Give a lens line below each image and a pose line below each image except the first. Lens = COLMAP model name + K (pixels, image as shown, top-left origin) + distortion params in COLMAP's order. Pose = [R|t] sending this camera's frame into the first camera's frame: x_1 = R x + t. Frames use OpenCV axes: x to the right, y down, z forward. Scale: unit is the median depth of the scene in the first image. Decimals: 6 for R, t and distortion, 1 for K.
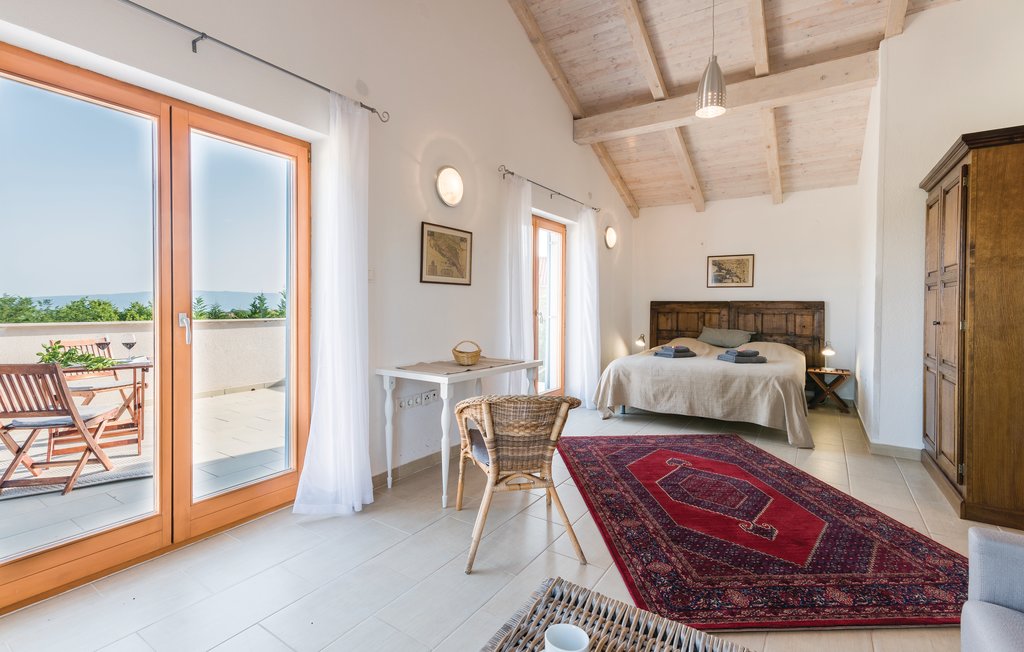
lens RADIAL K [[456.5, 0, 515.0], [0, 456.5, 322.8], [0, 0, 1]] dist [-0.009748, 0.001153]
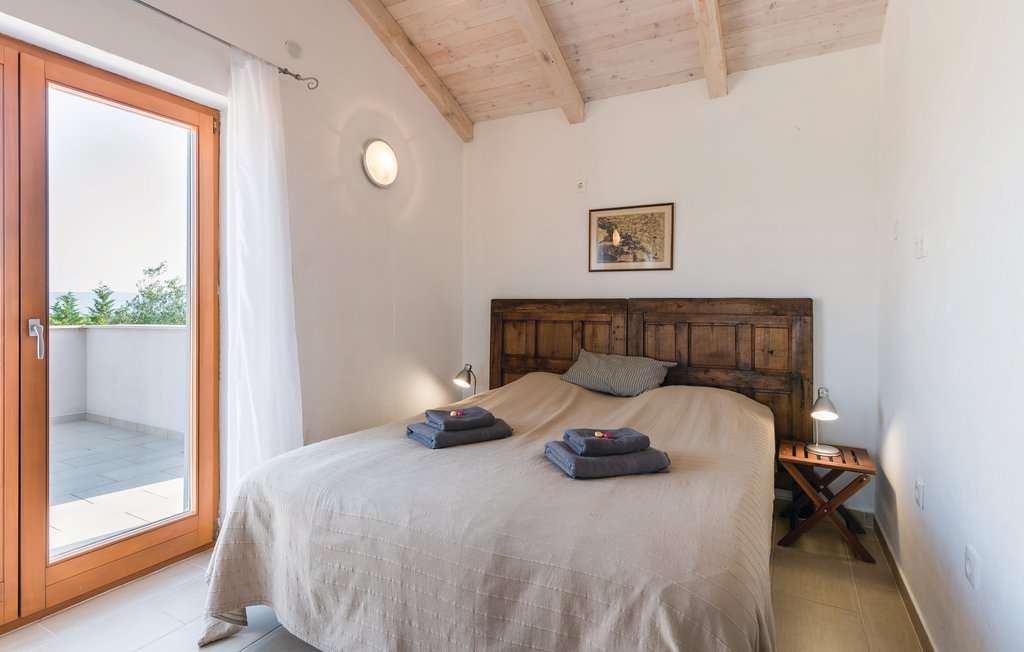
lens RADIAL K [[526.4, 0, 513.6], [0, 526.4, 322.1], [0, 0, 1]] dist [0.002193, 0.000832]
pose [[0.994110, -0.000325, 0.108373, 0.299347], [0.001367, 0.999954, -0.009535, -0.017668], [-0.108365, 0.009627, 0.994065, 0.467385]]
